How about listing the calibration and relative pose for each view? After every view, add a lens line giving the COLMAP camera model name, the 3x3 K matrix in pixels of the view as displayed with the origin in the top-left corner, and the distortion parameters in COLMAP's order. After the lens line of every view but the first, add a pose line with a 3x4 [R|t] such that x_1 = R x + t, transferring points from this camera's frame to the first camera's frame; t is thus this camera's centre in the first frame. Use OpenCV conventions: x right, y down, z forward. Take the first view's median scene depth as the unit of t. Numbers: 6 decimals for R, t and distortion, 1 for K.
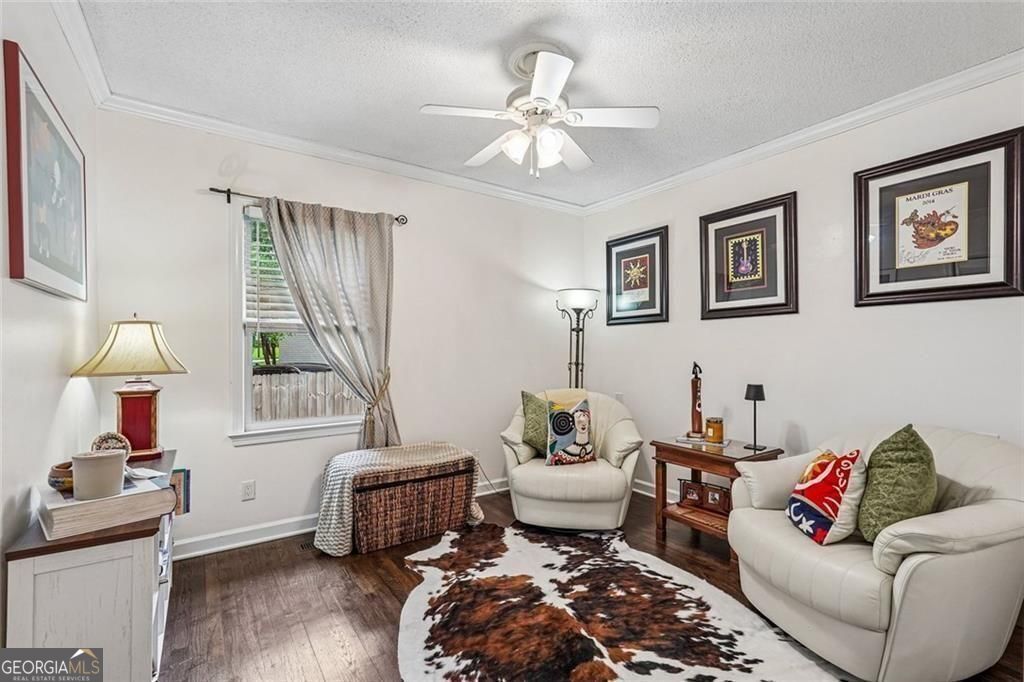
lens RADIAL K [[460.6, 0, 512.7], [0, 460.6, 342.3], [0, 0, 1]] dist [-0.015114, 0.008594]
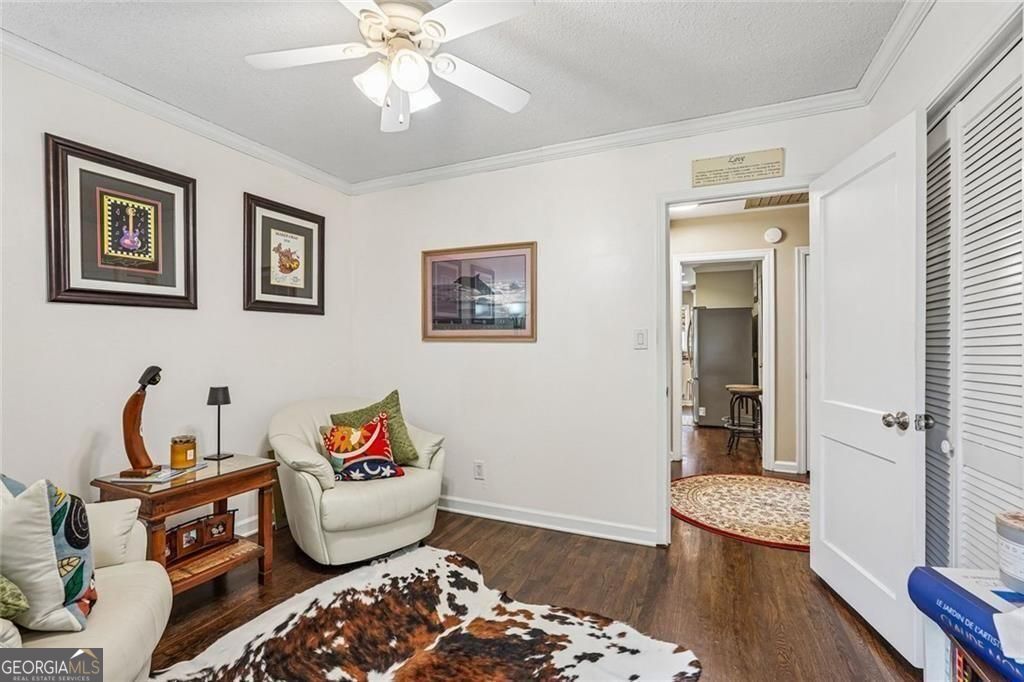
lens RADIAL K [[458.3, 0, 510.2], [0, 458.3, 333.5], [0, 0, 1]] dist [-0.000116, 0.008063]
pose [[-0.517607, 0.019125, 0.855404, -0.591829], [-0.010153, 0.999542, -0.028491, 0.006800], [-0.855558, -0.023432, -0.517176, 1.069141]]
